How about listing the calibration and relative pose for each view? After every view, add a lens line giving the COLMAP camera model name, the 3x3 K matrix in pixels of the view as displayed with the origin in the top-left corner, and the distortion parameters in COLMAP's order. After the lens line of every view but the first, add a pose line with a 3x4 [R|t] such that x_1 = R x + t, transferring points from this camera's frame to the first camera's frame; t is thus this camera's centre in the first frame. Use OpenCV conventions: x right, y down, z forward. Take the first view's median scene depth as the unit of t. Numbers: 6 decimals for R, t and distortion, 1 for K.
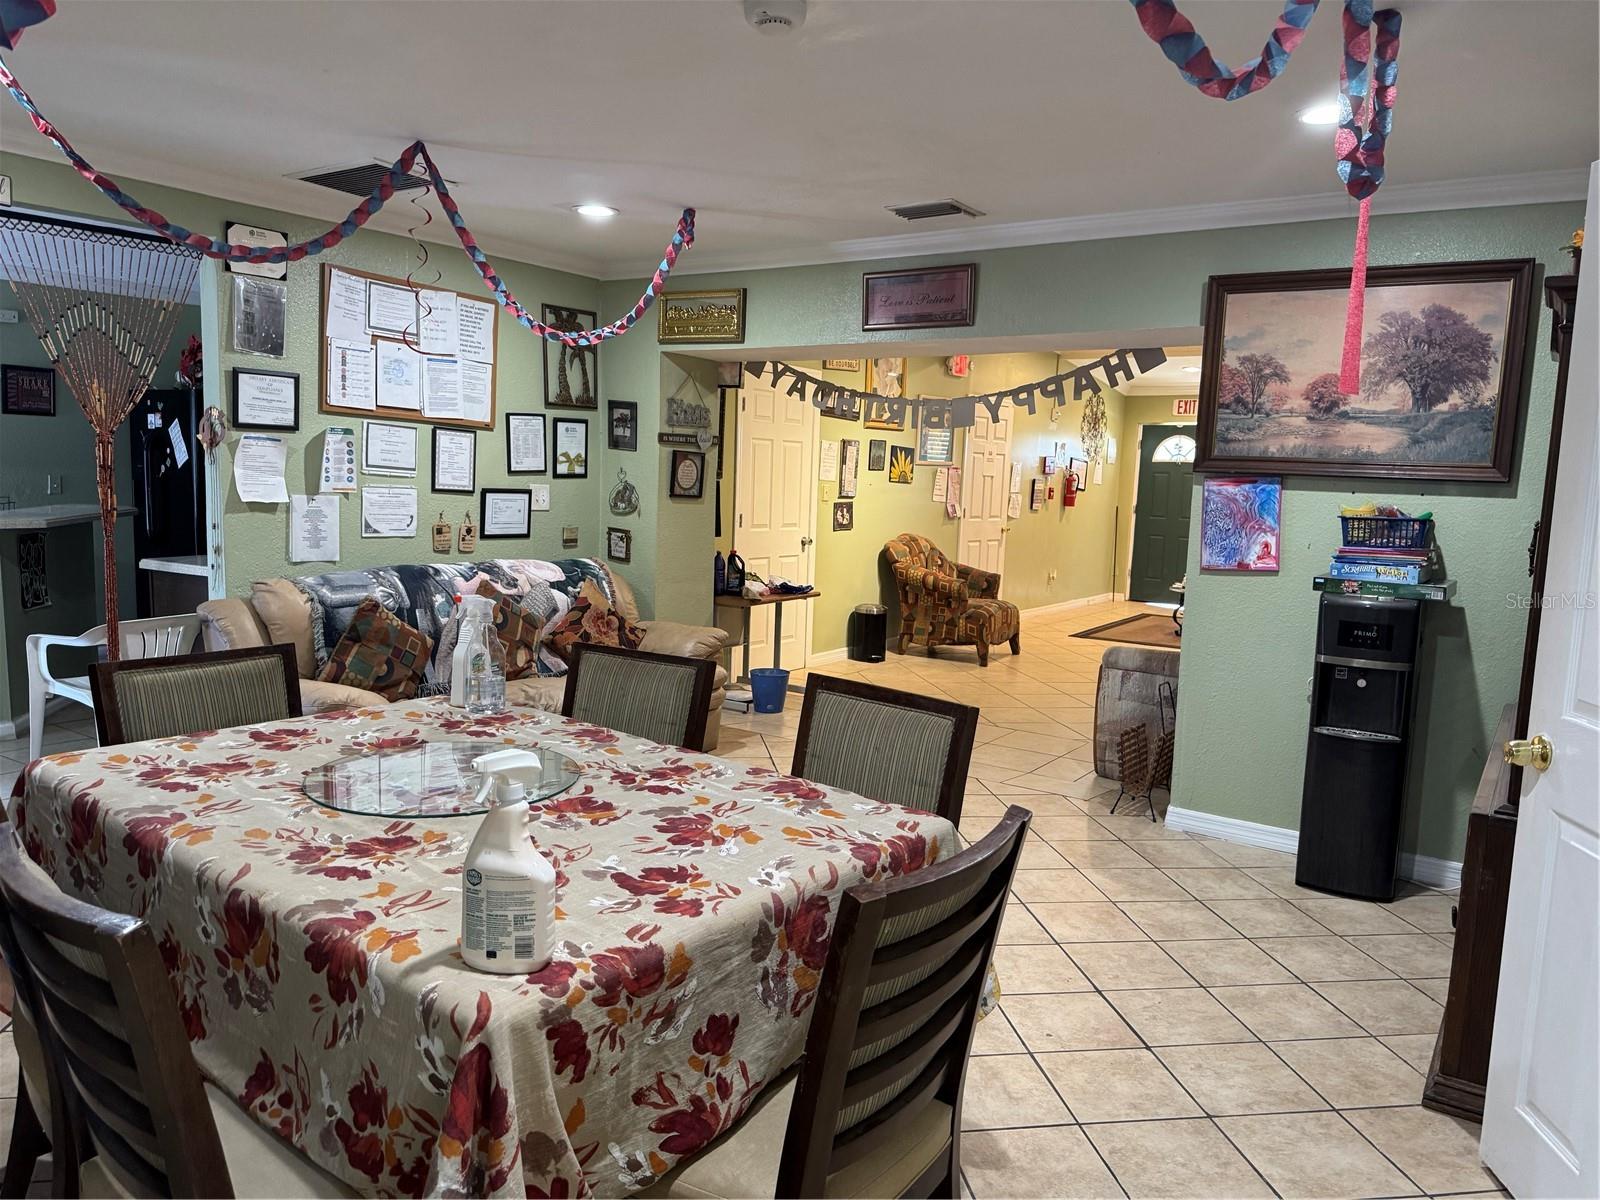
lens RADIAL K [[1176.5, 0, 807.7], [0, 1176.5, 605.4], [0, 0, 1]] dist [0.054169, -0.074245]
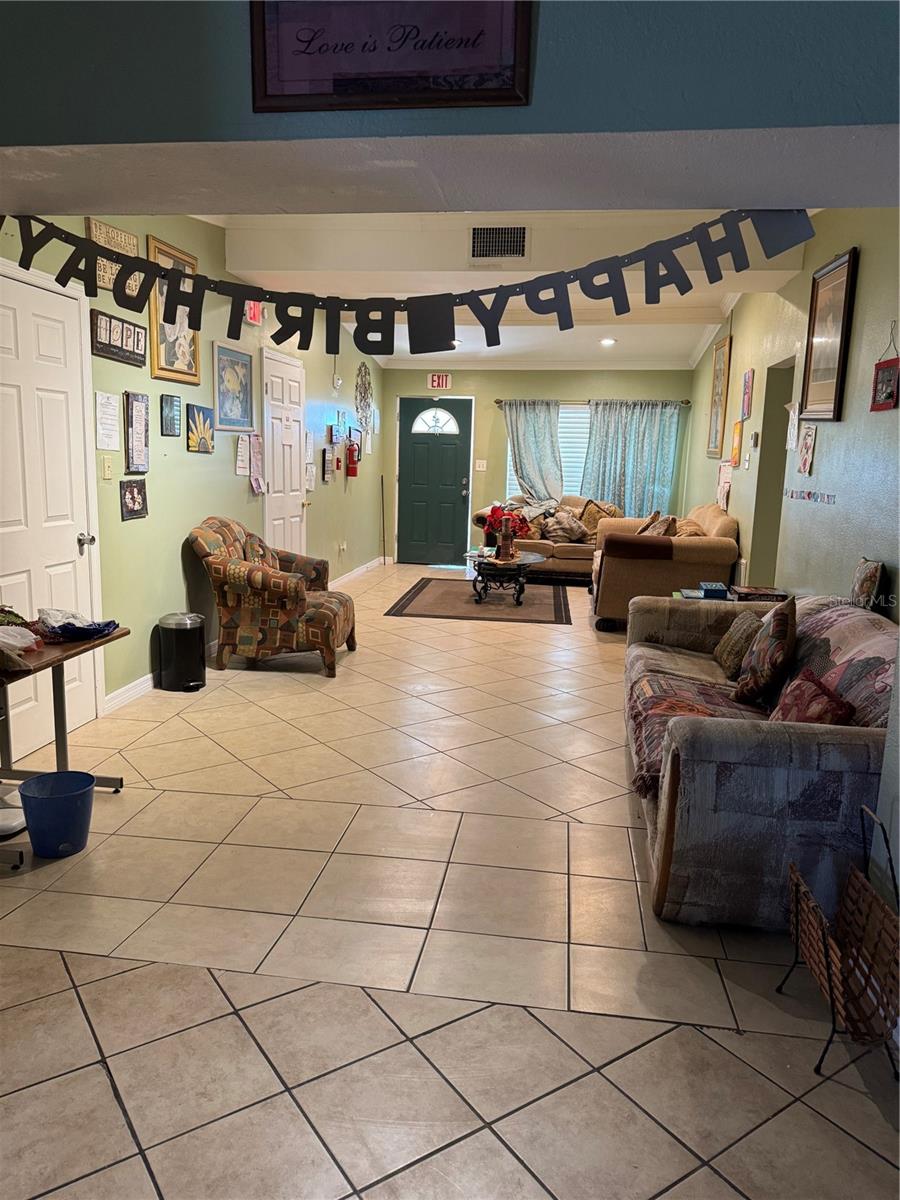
lens RADIAL K [[882.4, 0, 481.4], [0, 882.4, 599.6], [0, 0, 1]] dist [0.054169, -0.074245]
pose [[0.894957, -0.077143, 0.439432, -0.023590], [0.049730, 0.996049, 0.073576, -0.042710], [-0.443372, -0.043995, 0.895257, 0.400921]]
